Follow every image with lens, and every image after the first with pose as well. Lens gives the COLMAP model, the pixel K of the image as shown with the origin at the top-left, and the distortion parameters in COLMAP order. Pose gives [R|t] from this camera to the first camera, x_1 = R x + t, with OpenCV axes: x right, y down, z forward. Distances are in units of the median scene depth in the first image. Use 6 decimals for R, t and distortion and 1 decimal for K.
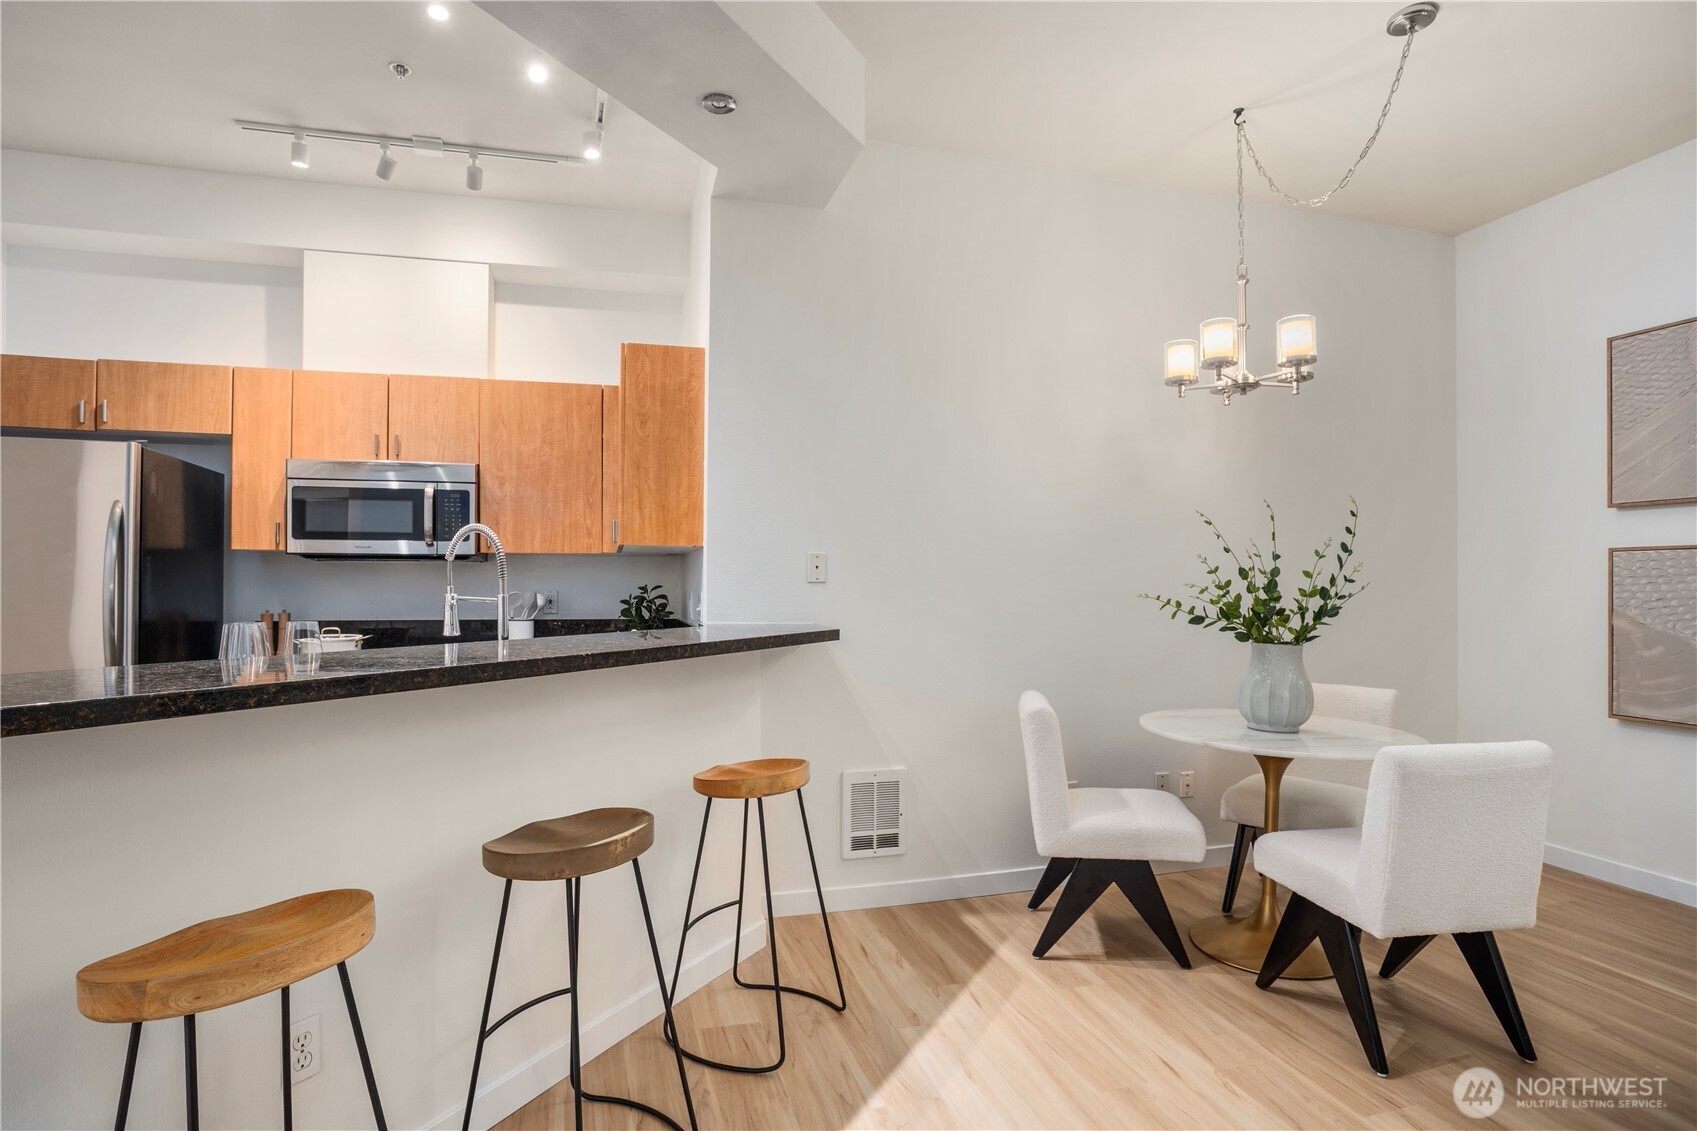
lens RADIAL K [[839.4, 0, 850.7], [0, 839.4, 588.9], [0, 0, 1]] dist [-0.064100, 0.022636]
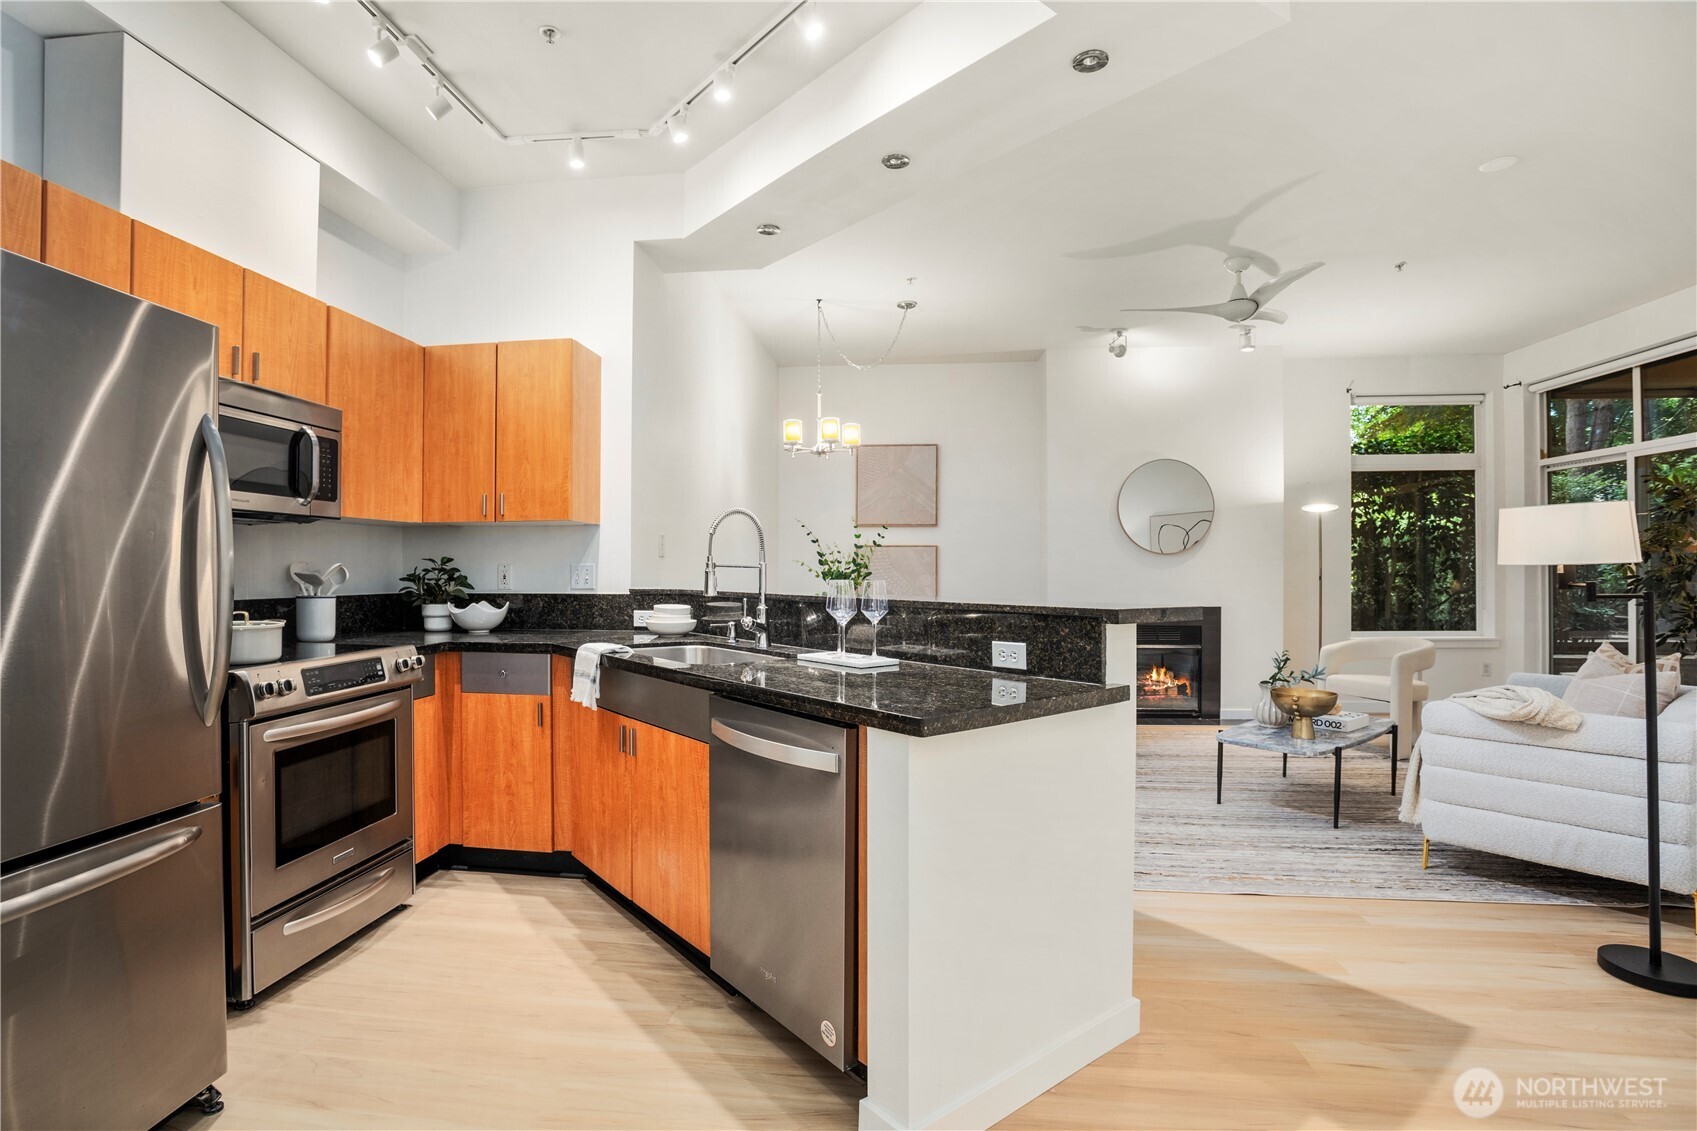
lens RADIAL K [[839.4, 0, 807.0], [0, 839.4, 565.7], [0, 0, 1]] dist [-0.064100, 0.022636]
pose [[0.396144, 0.002355, 0.918185, -1.175664], [0.002526, 0.999990, -0.003655, 0.012316], [-0.918185, 0.003767, 0.396134, 0.271572]]
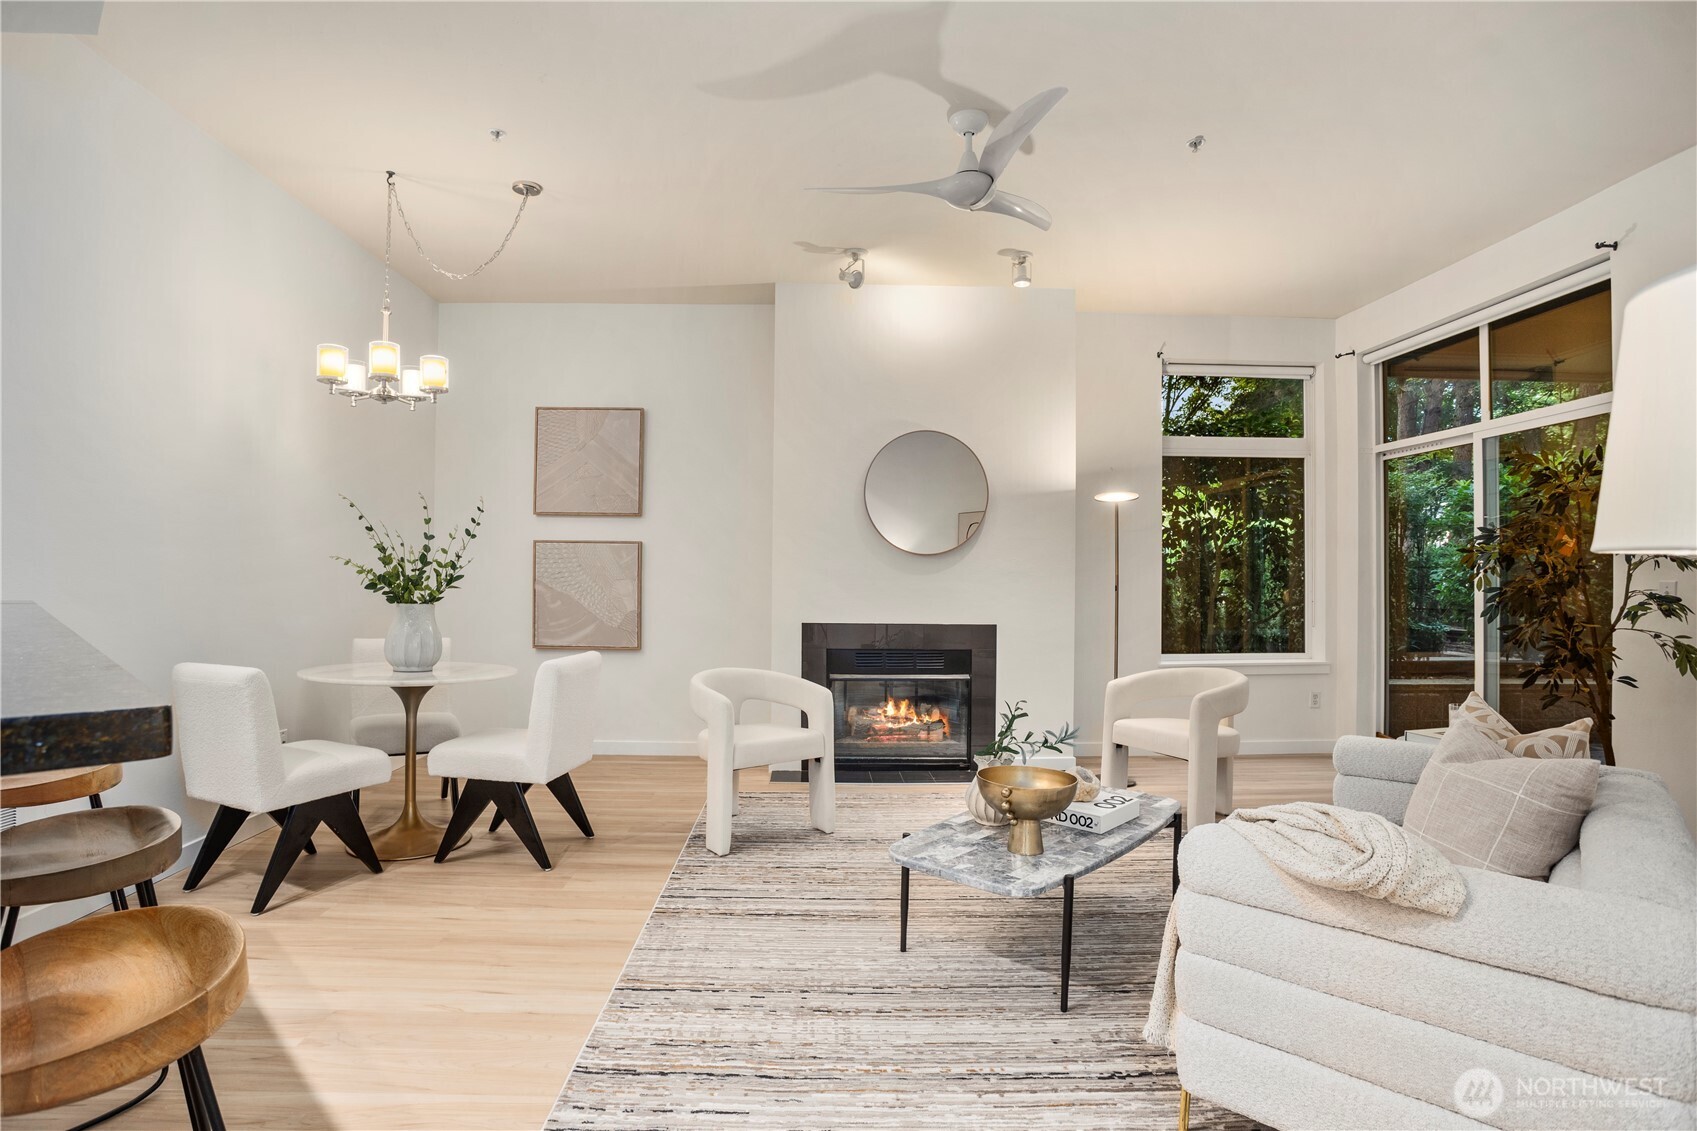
lens RADIAL K [[839.4, 0, 810.3], [0, 839.4, 566.5], [0, 0, 1]] dist [-0.064100, 0.022636]
pose [[0.267017, 0.010300, 0.963637, -0.509642], [-0.005003, 0.999944, -0.009302, 0.014758], [-0.963679, -0.002337, 0.267054, 0.054082]]
